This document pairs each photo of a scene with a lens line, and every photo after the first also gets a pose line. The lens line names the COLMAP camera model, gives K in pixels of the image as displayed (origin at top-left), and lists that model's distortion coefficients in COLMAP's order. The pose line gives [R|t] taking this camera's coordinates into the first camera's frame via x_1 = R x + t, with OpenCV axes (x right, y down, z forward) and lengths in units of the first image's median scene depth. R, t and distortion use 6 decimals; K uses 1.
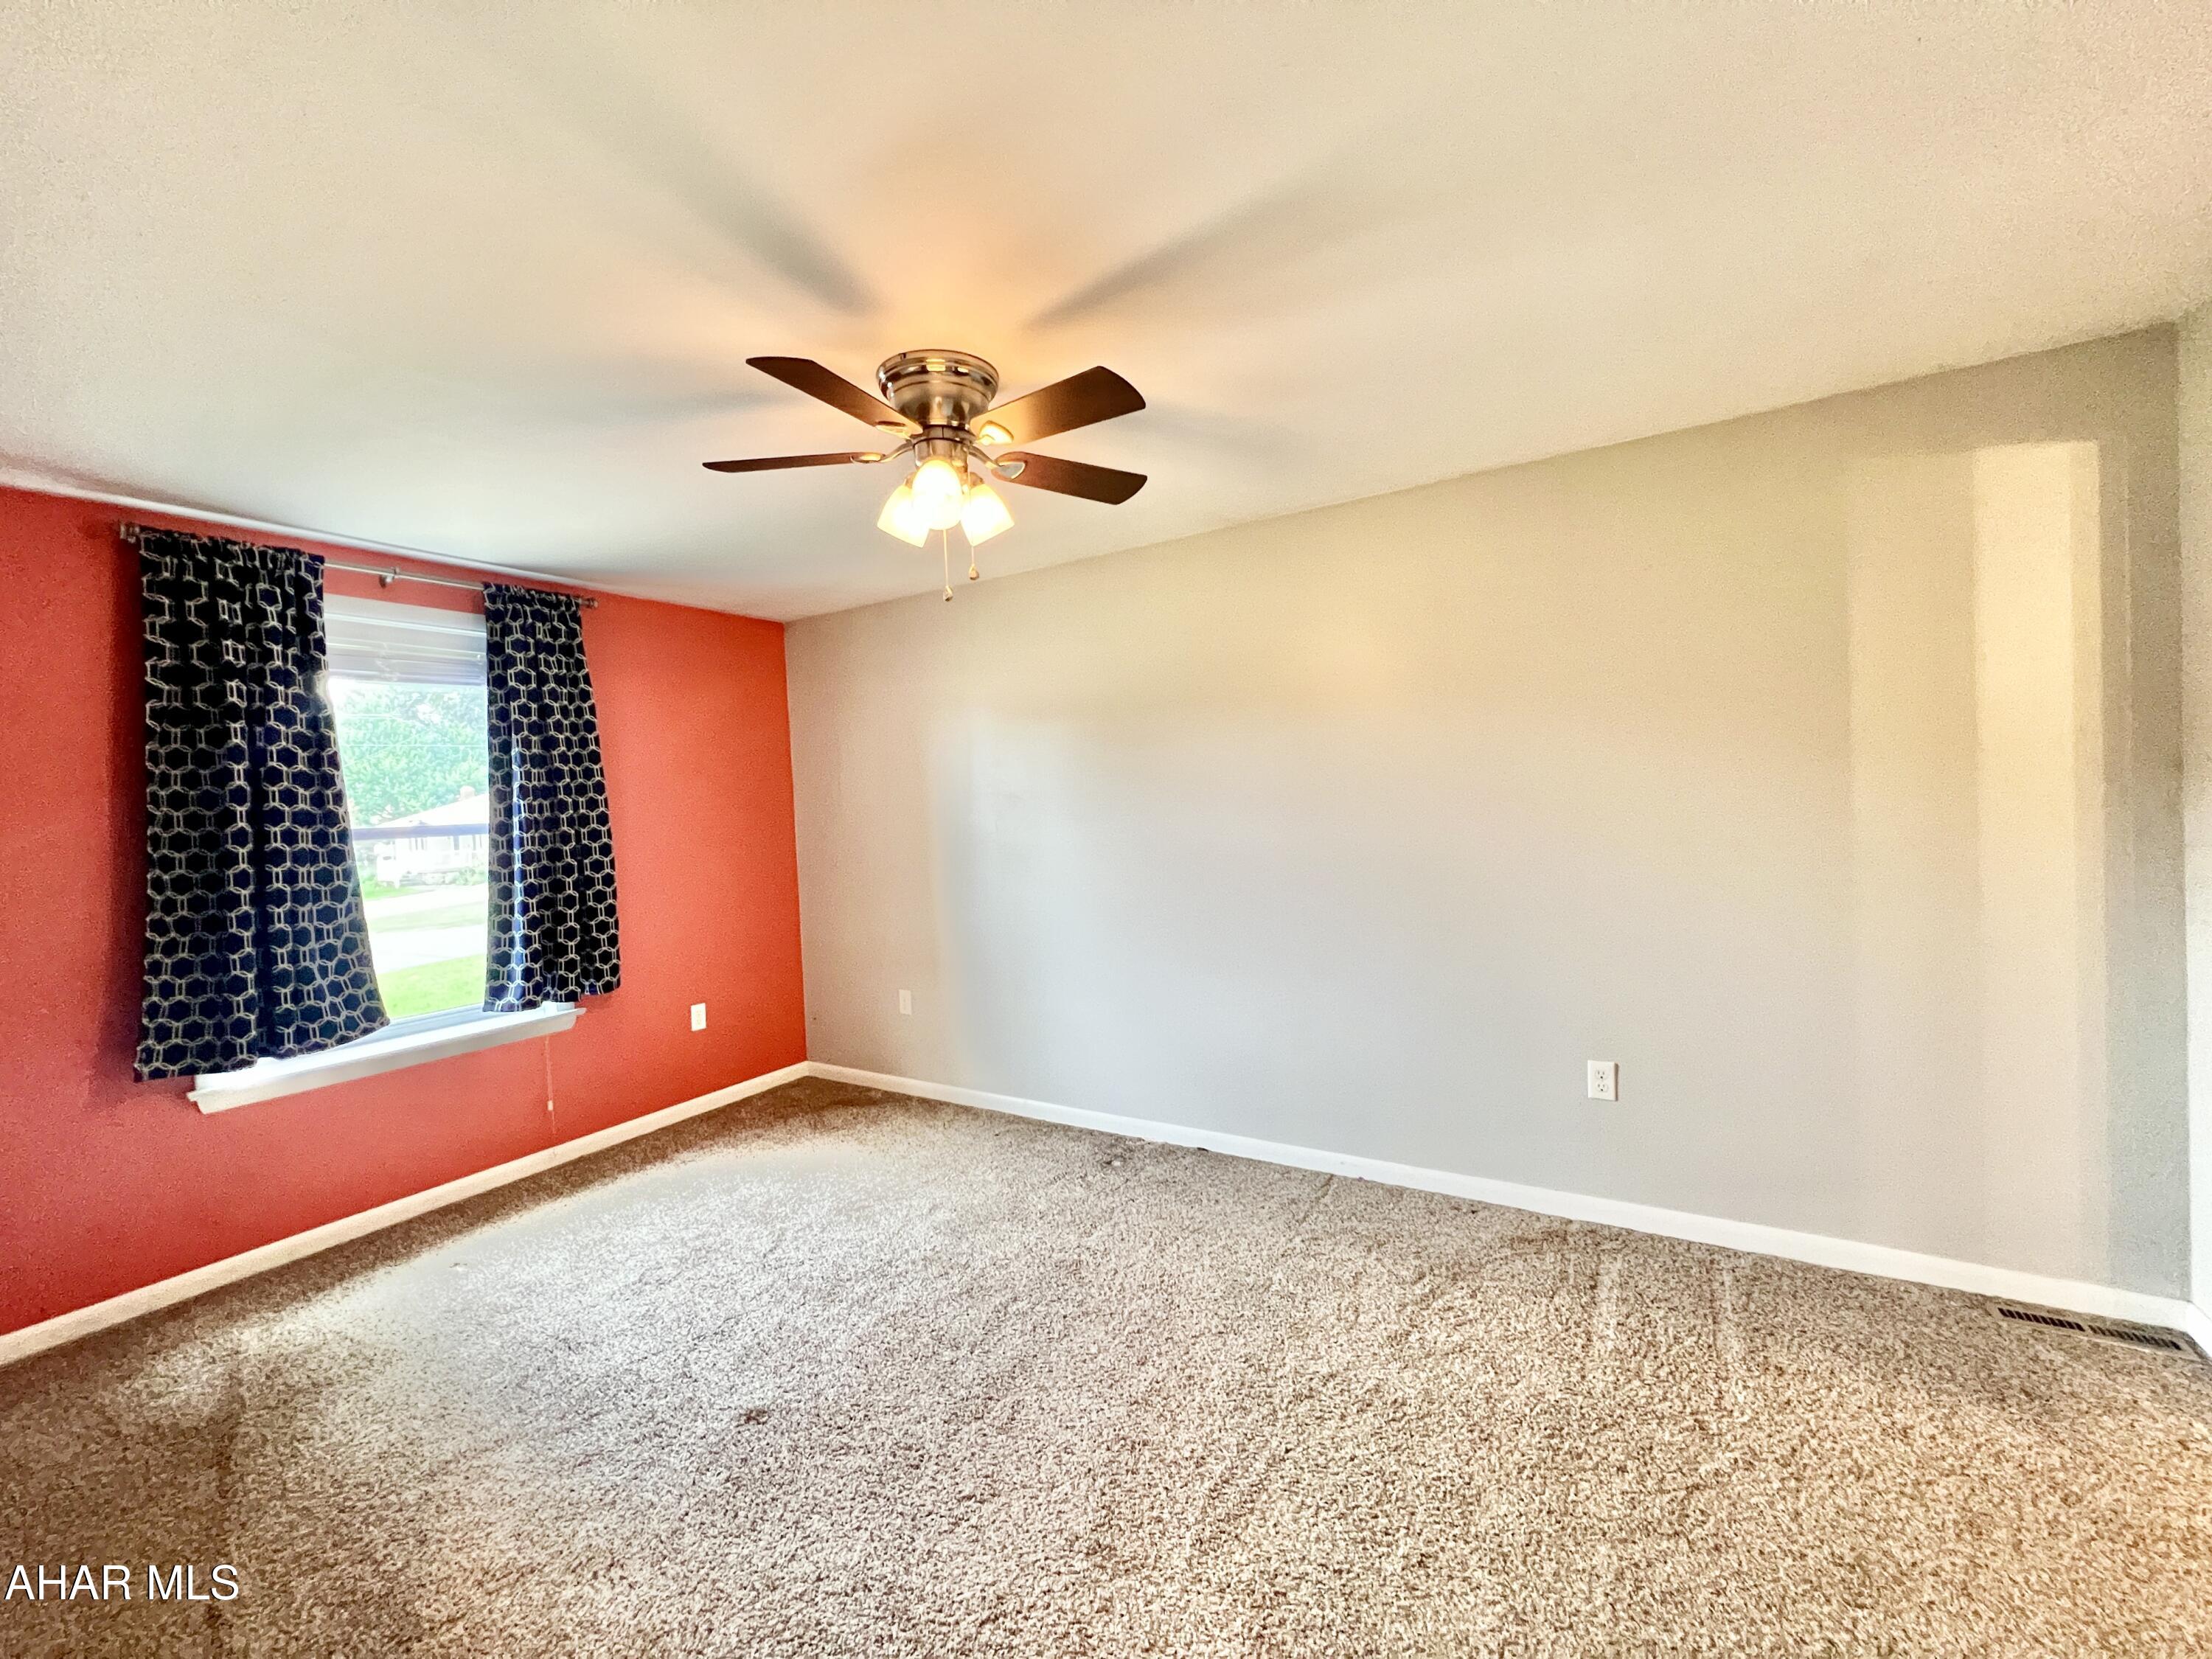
lens RADIAL K [[872.6, 0, 1099.0], [0, 872.6, 824.2], [0, 0, 1]] dist [-0.001075, 0.000023]
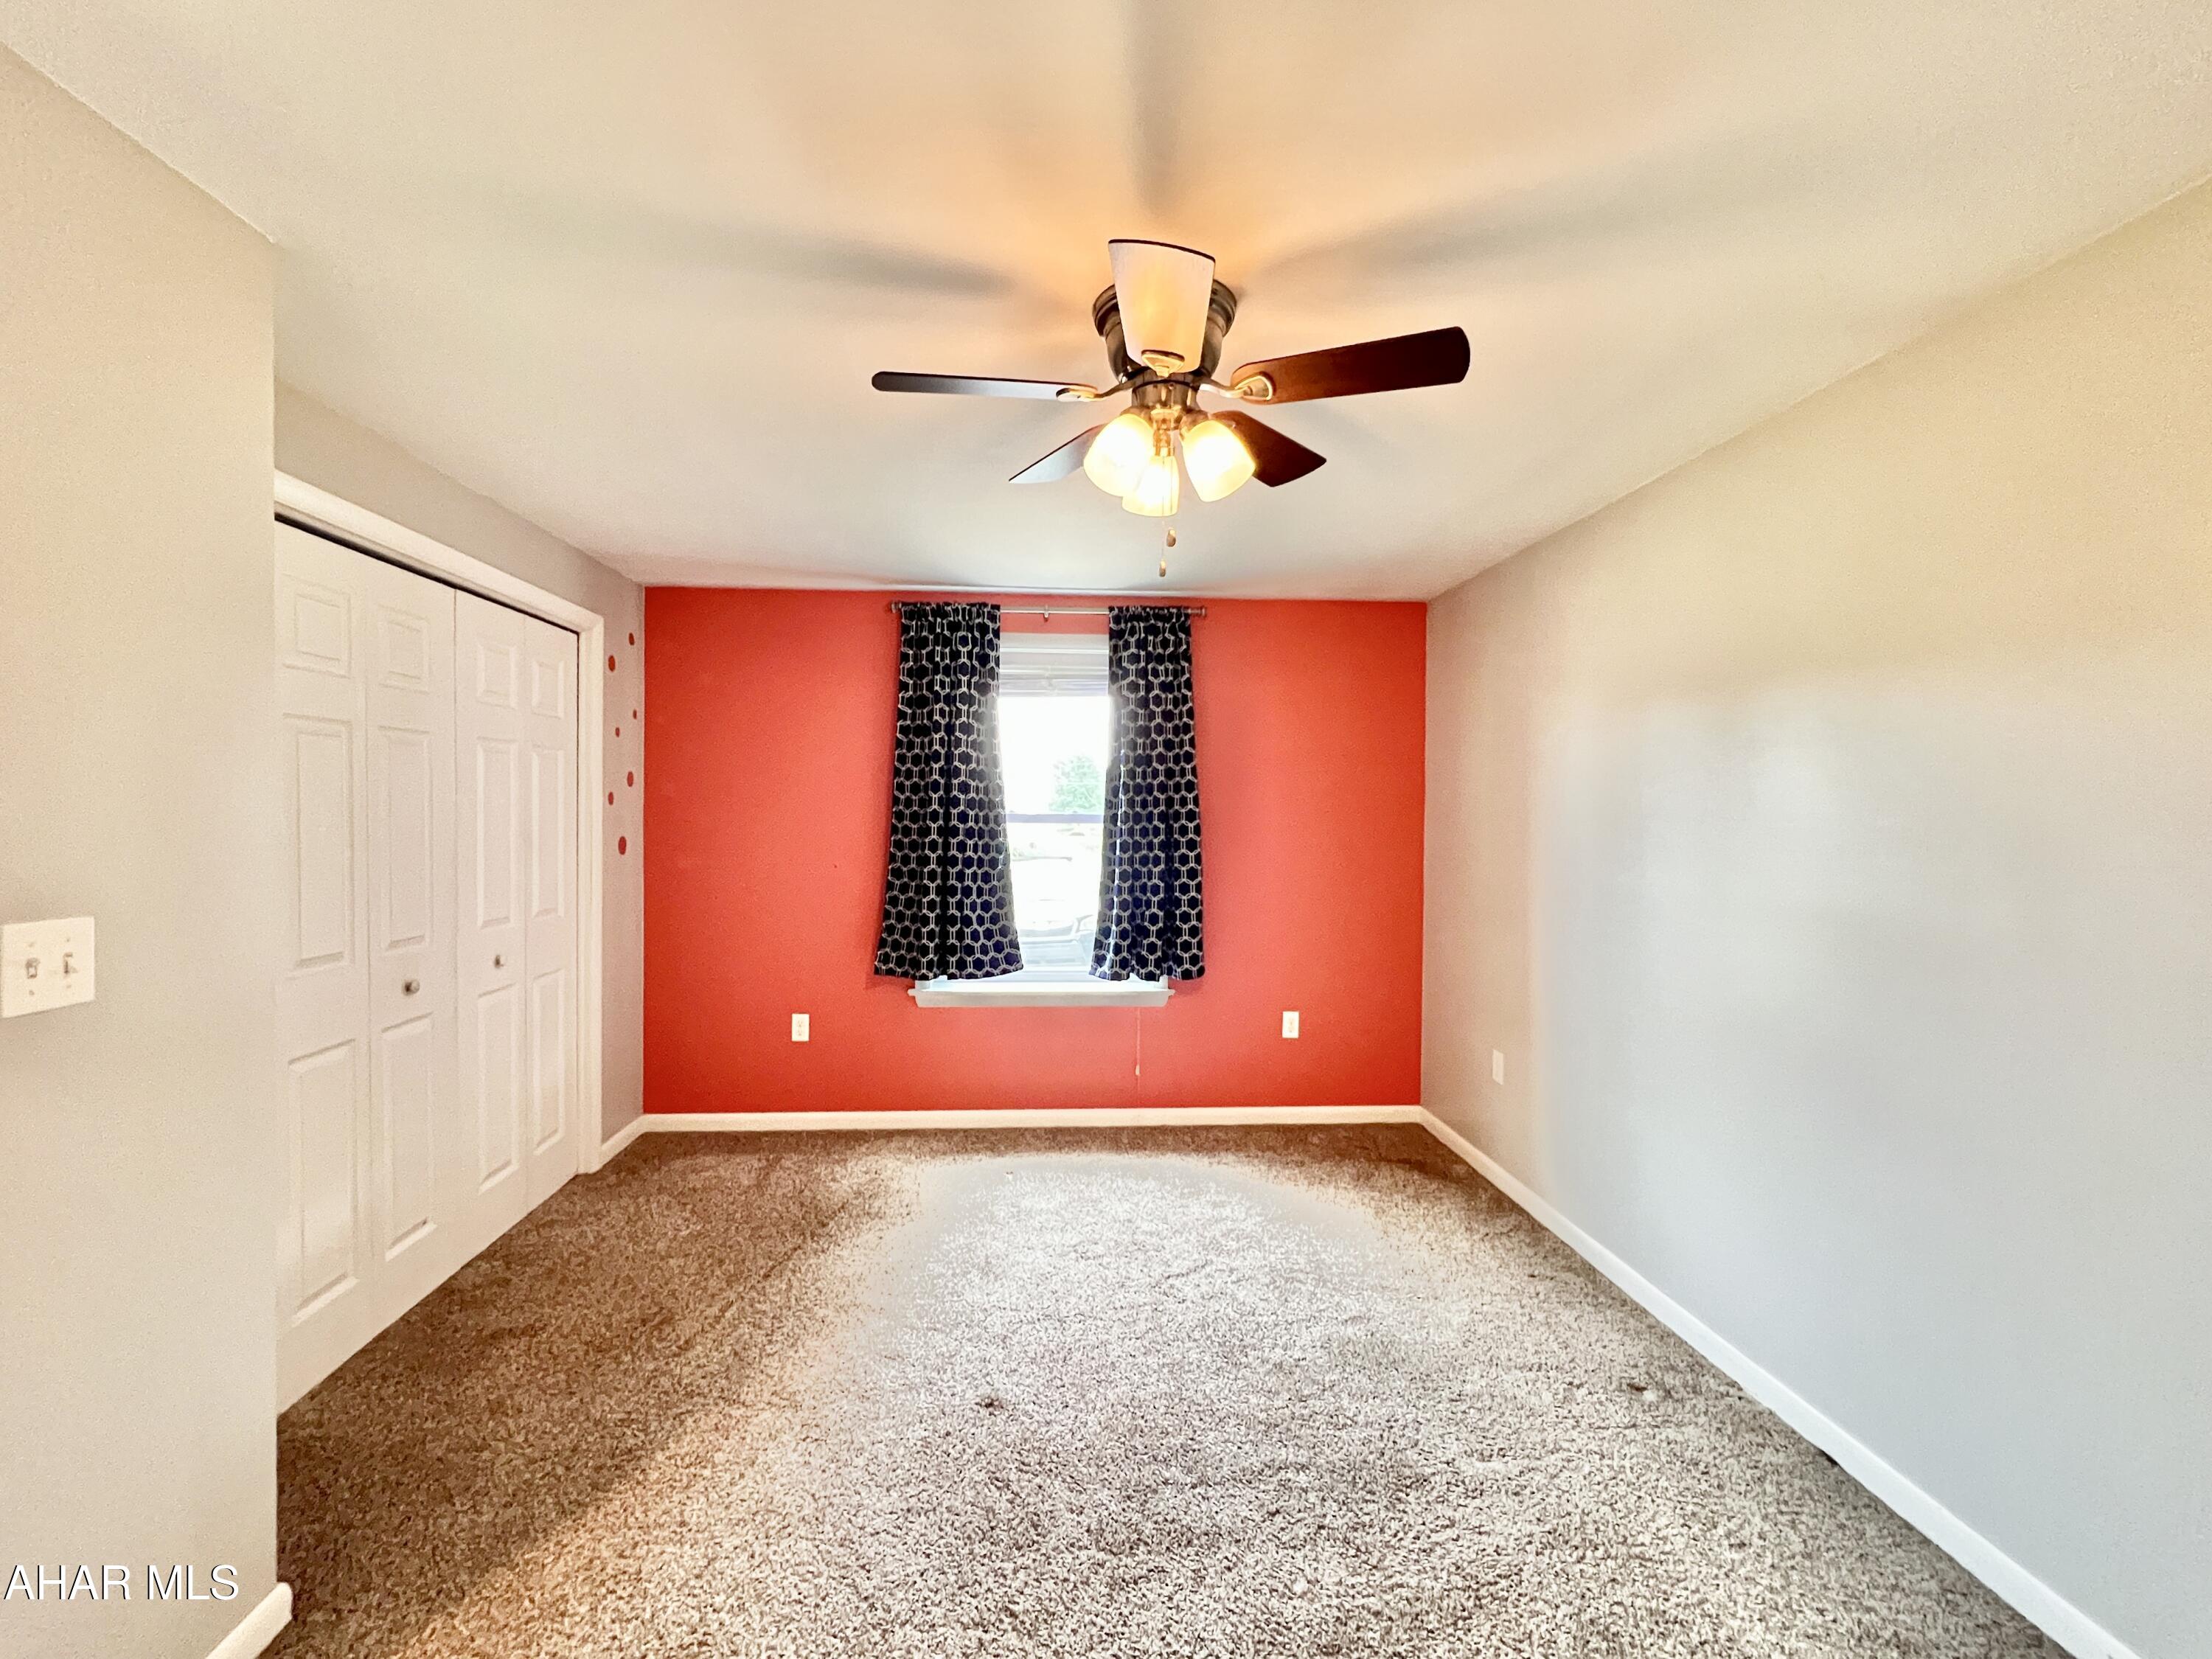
lens RADIAL K [[951.9, 0, 1104.3], [0, 951.9, 825.8], [0, 0, 1]] dist [-0.003166, -0.000253]
pose [[0.580275, 0.059389, -0.812253, 0.359166], [-0.056930, 0.997856, 0.032289, -0.029225], [0.812429, 0.027506, 0.582411, 0.284687]]
